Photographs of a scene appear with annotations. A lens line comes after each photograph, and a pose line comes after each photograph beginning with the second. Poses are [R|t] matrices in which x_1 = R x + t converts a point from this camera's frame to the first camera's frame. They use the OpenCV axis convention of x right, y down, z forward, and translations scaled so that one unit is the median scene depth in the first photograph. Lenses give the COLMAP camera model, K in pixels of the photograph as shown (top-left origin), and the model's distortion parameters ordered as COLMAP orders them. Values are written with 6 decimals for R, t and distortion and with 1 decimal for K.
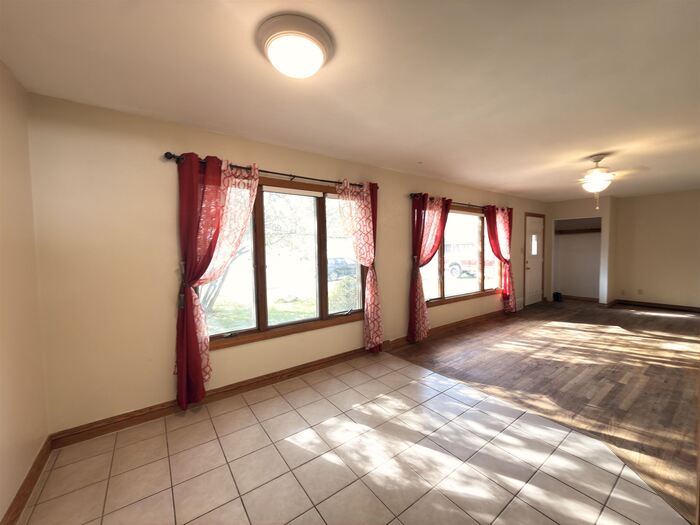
lens RADIAL K [[280.4, 0, 350.0], [0, 280.4, 259.3], [0, 0, 1]] dist [0.001127, -0.000255]
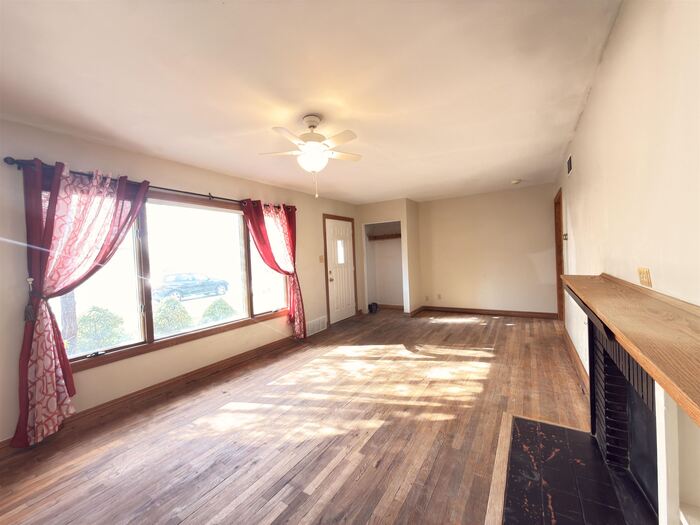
lens RADIAL K [[280.4, 0, 351.4], [0, 280.4, 260.9], [0, 0, 1]] dist [0.001127, -0.000255]
pose [[0.928356, -0.034475, 0.370091, 0.425301], [0.045430, 0.998748, -0.020923, -0.004952], [-0.368907, 0.036237, 0.928760, 0.210181]]
